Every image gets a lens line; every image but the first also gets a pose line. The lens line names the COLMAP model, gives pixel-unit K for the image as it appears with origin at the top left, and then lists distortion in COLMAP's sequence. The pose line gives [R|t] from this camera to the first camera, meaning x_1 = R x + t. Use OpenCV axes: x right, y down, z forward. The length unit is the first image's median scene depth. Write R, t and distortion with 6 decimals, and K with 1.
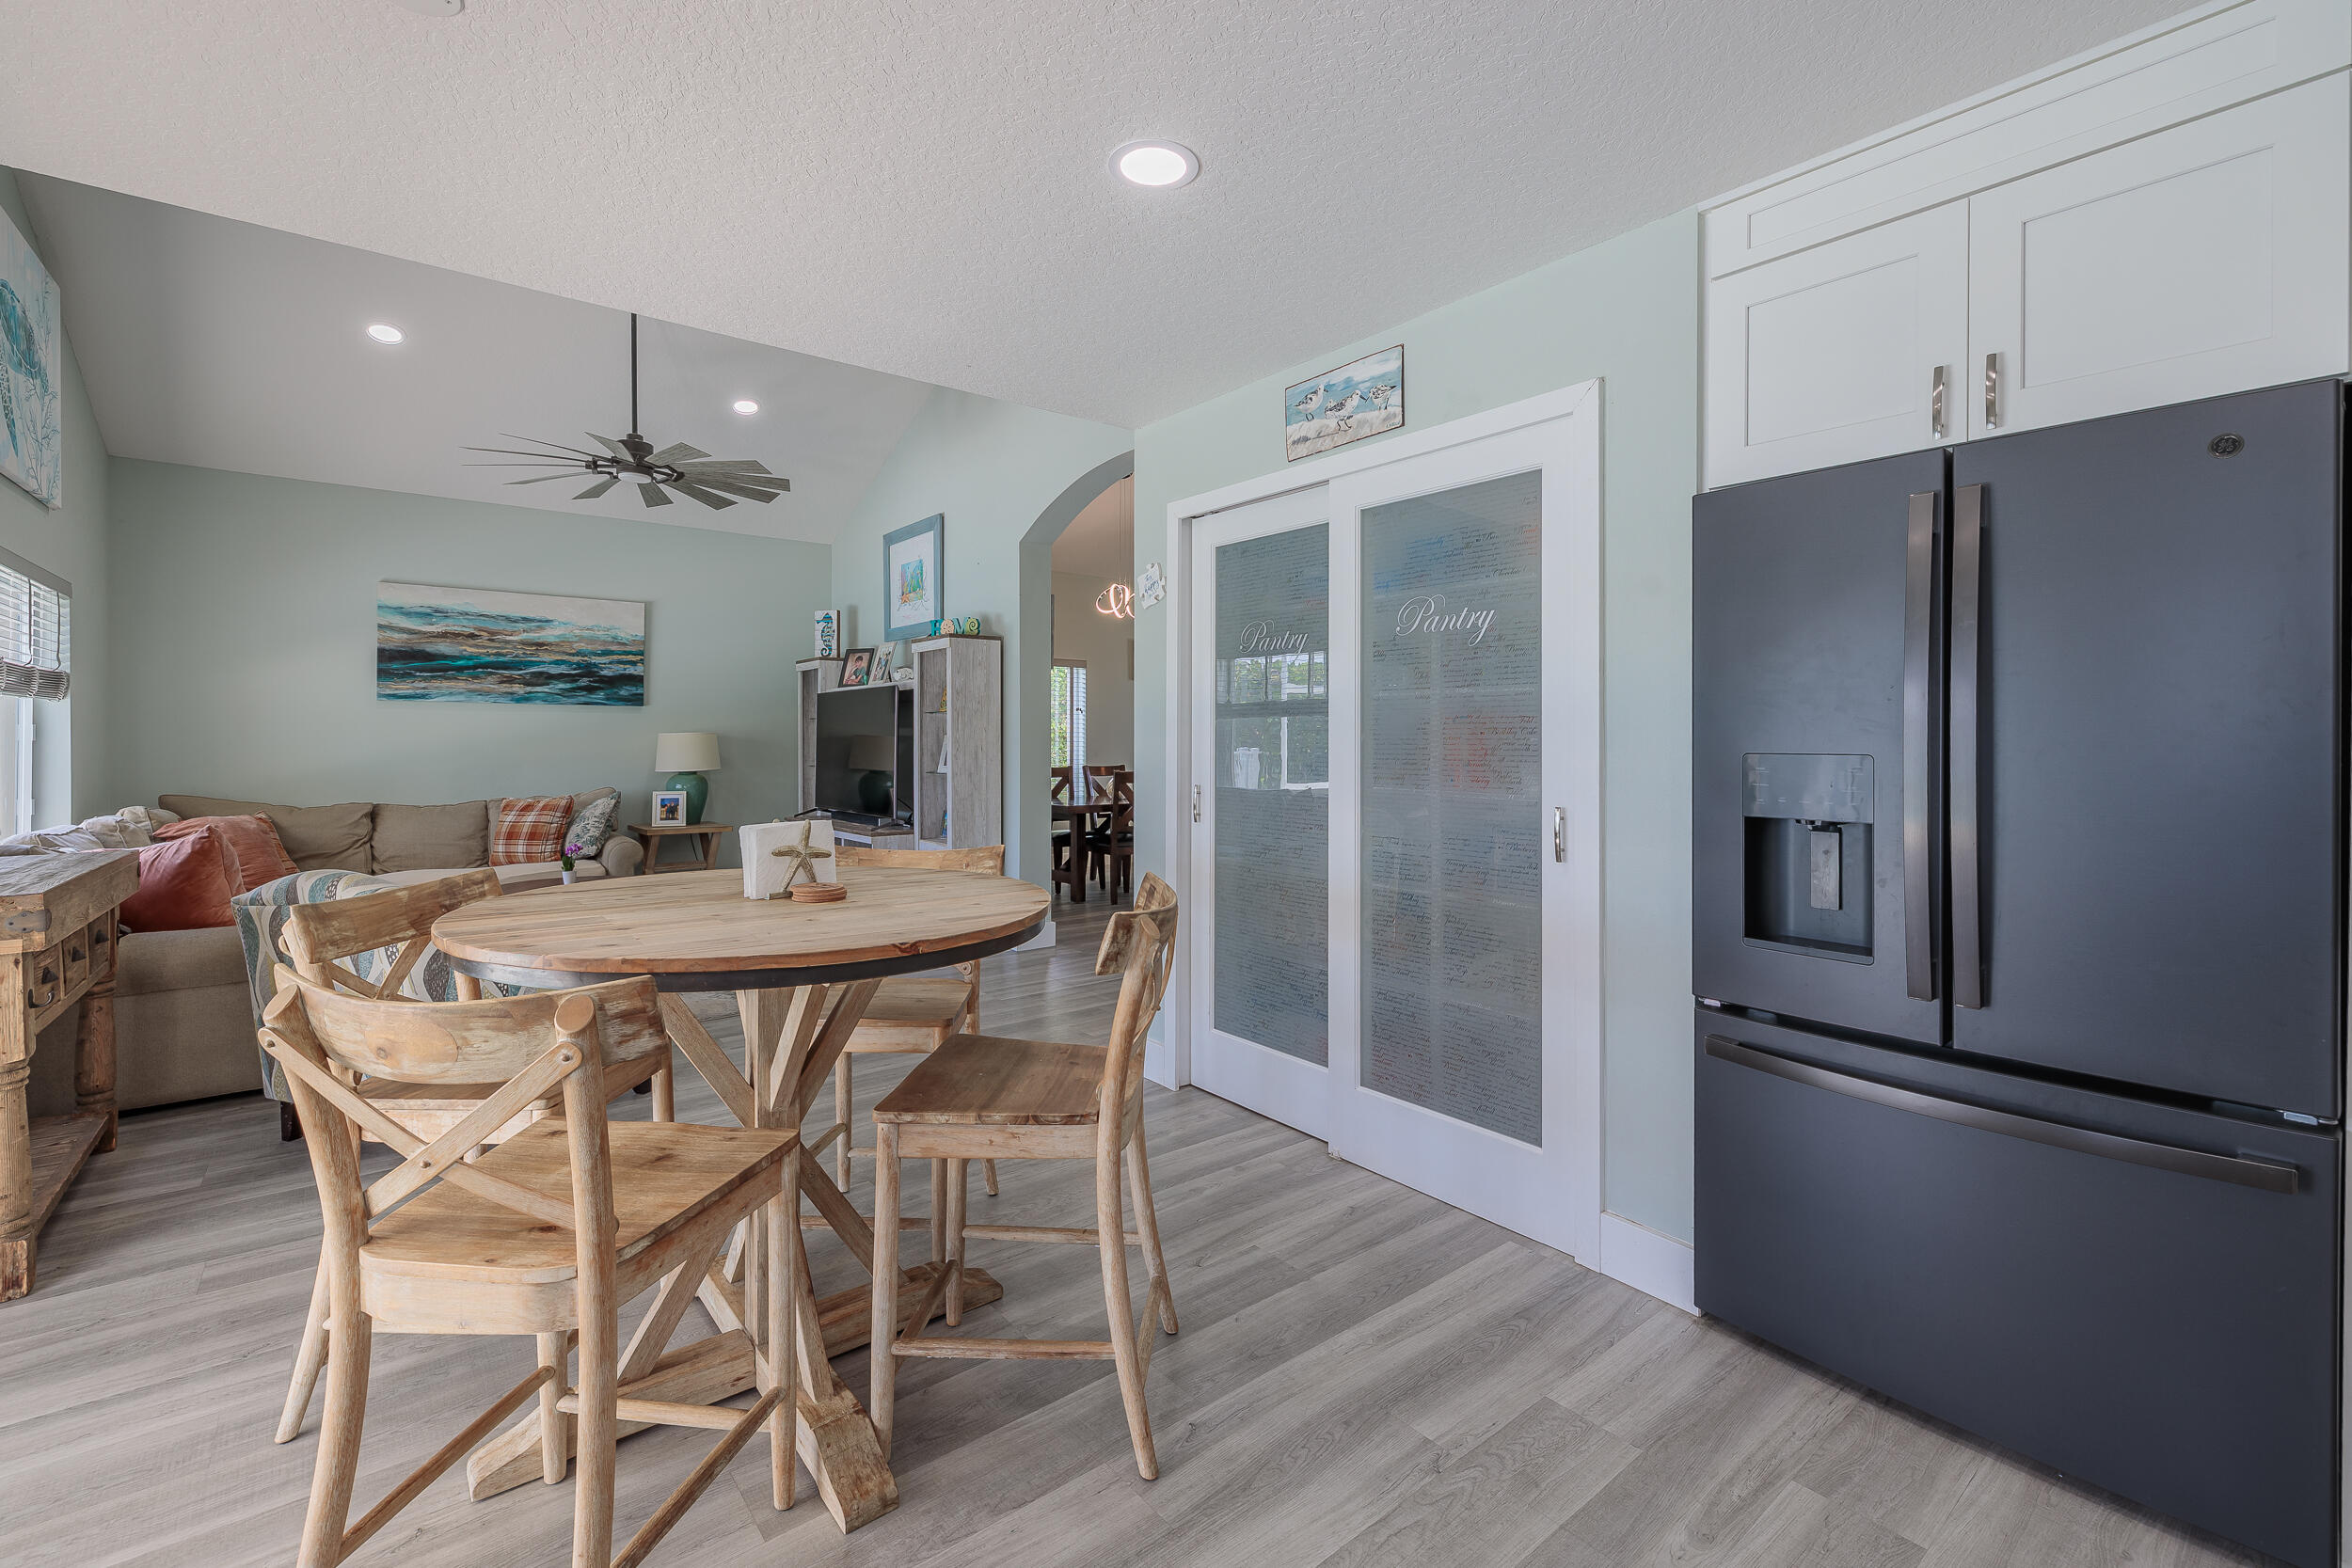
lens RADIAL K [[1007.5, 0, 1182.6], [0, 1007.5, 747.3], [0, 0, 1]] dist [0.007207, -0.000500]
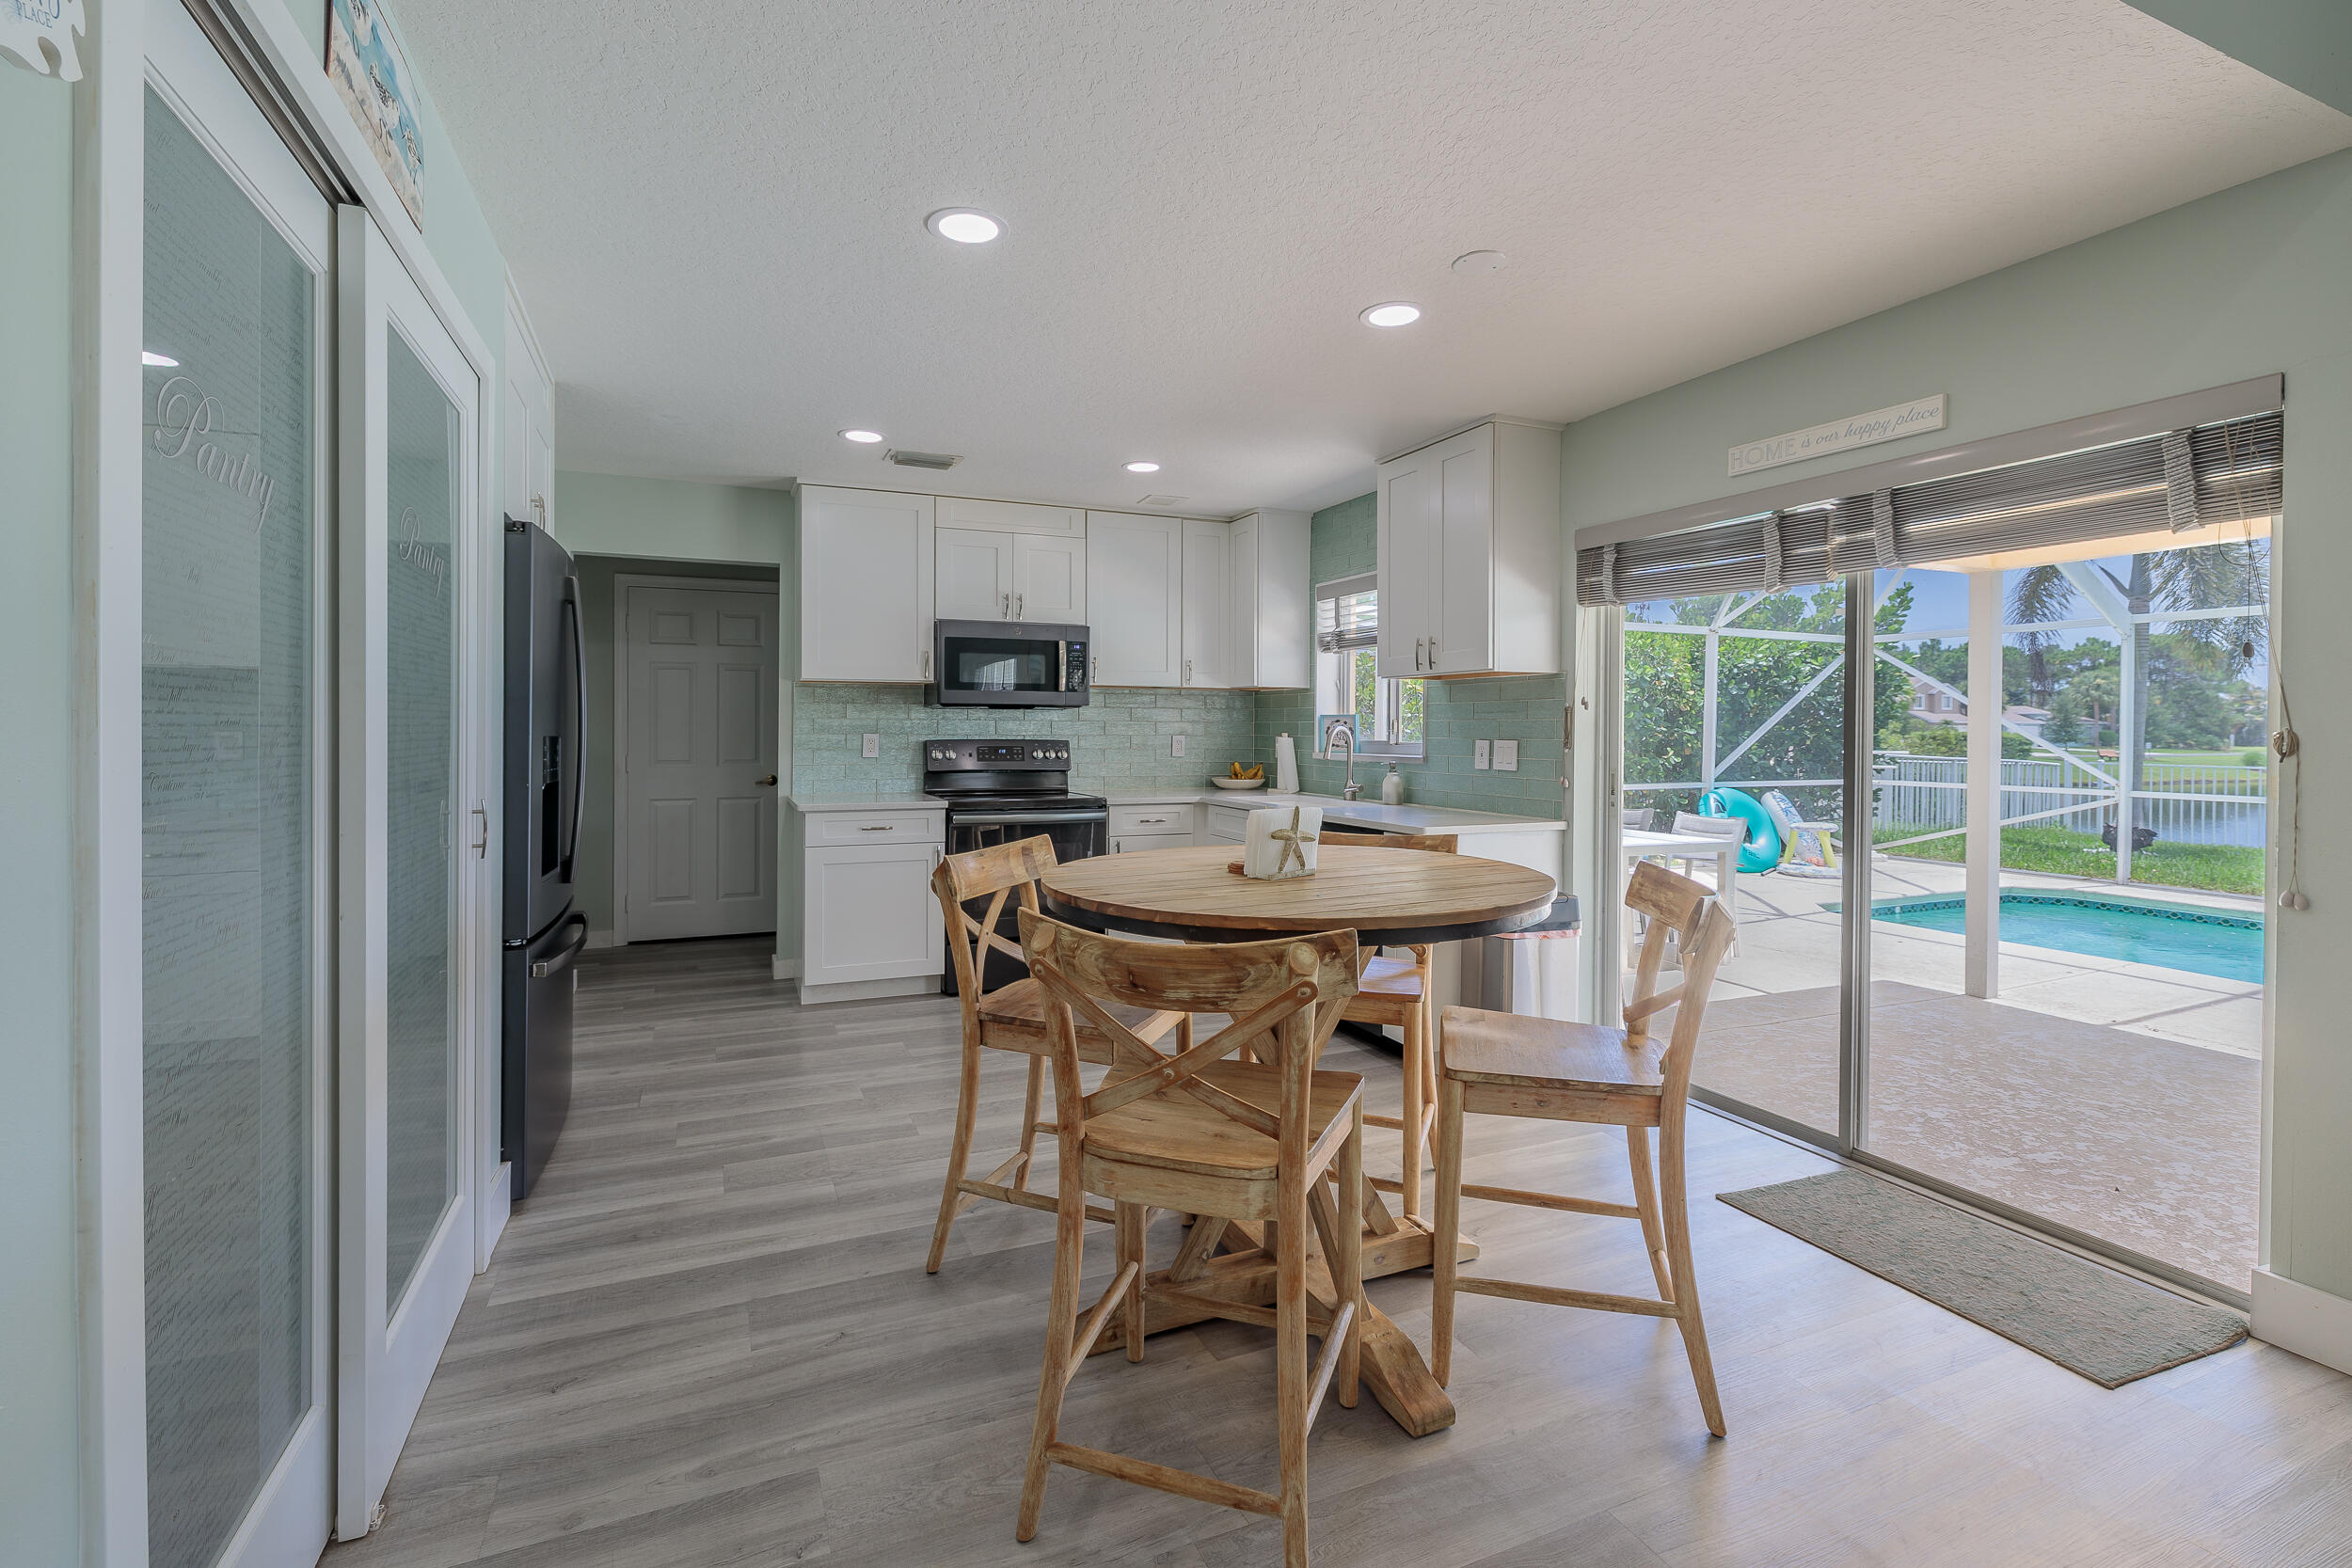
lens RADIAL K [[990.1, 0, 1186.8], [0, 990.1, 719.0], [0, 0, 1]] dist [-0.000637, -0.000056]
pose [[-0.972856, -0.002257, 0.231400, -0.171817], [-0.002358, 0.999997, -0.000163, -0.006094], [-0.231399, -0.000705, -0.972859, 0.639634]]
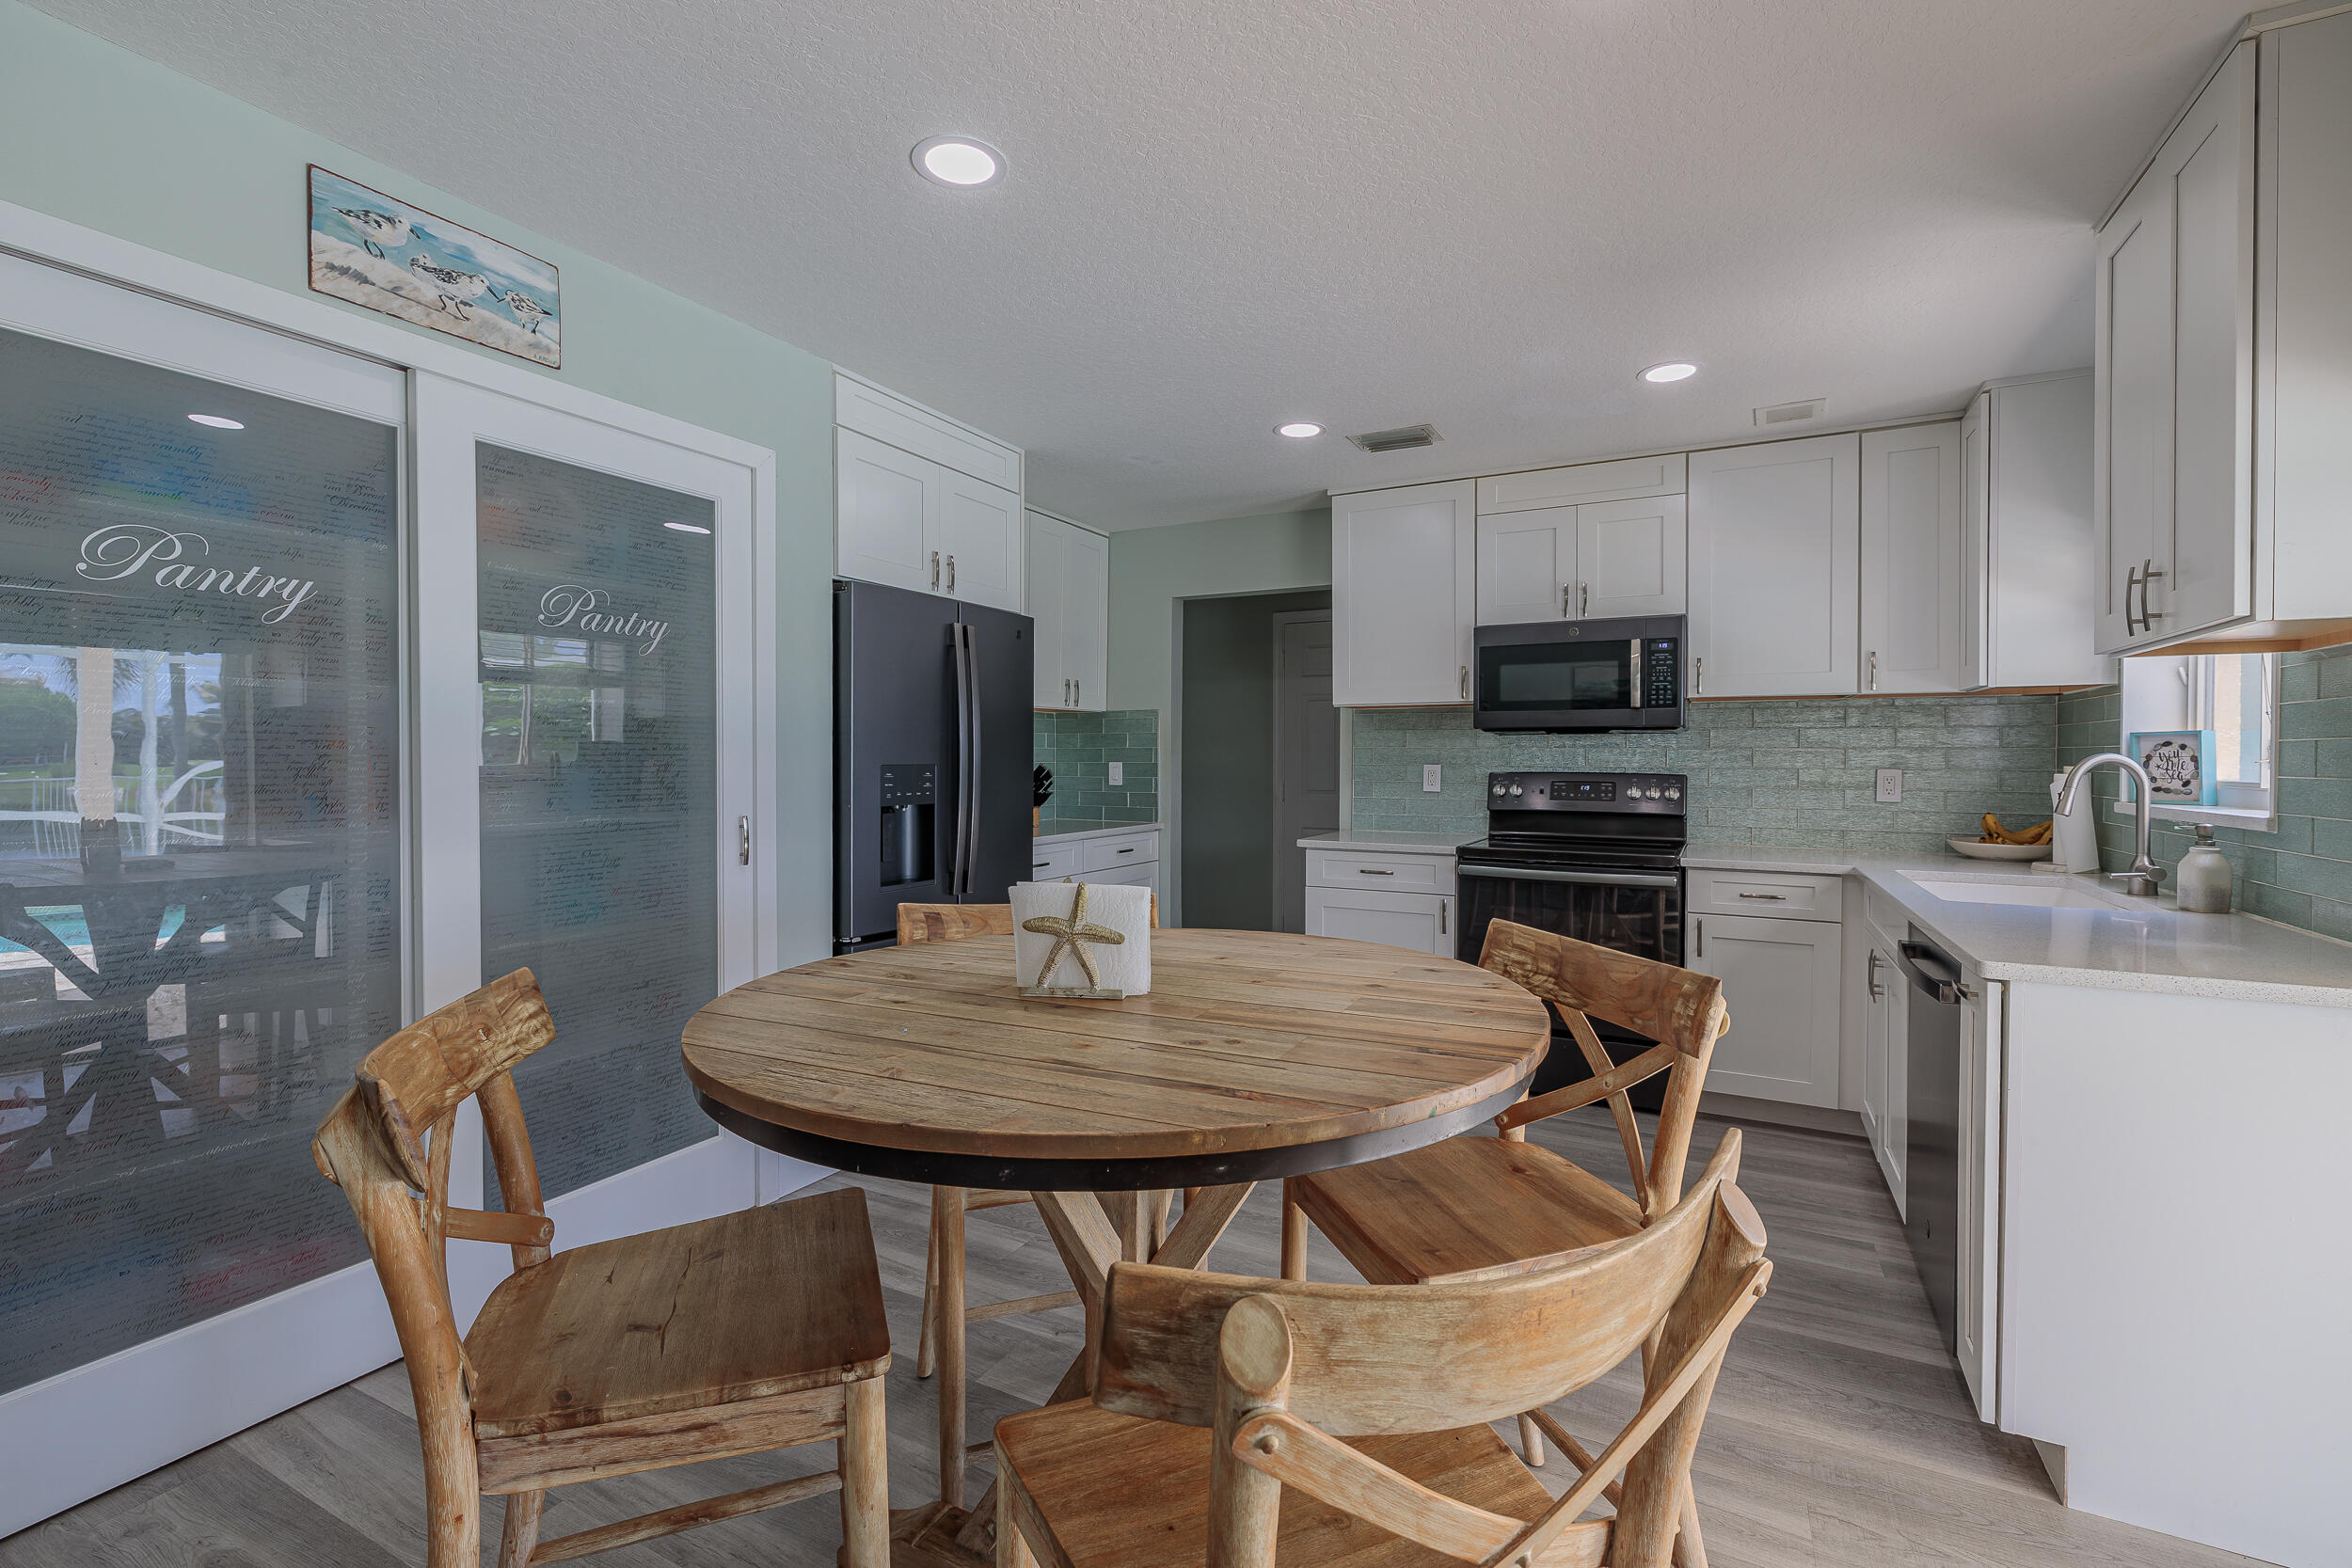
lens RADIAL K [[1022.0, 0, 1213.5], [0, 1022.0, 771.1], [0, 0, 1]] dist [-0.045448, 0.030698]
pose [[-0.416447, -0.015011, 0.909036, -0.324807], [0.004455, 0.999818, 0.018551, -0.003162], [-0.909149, 0.011776, -0.416304, 0.375543]]
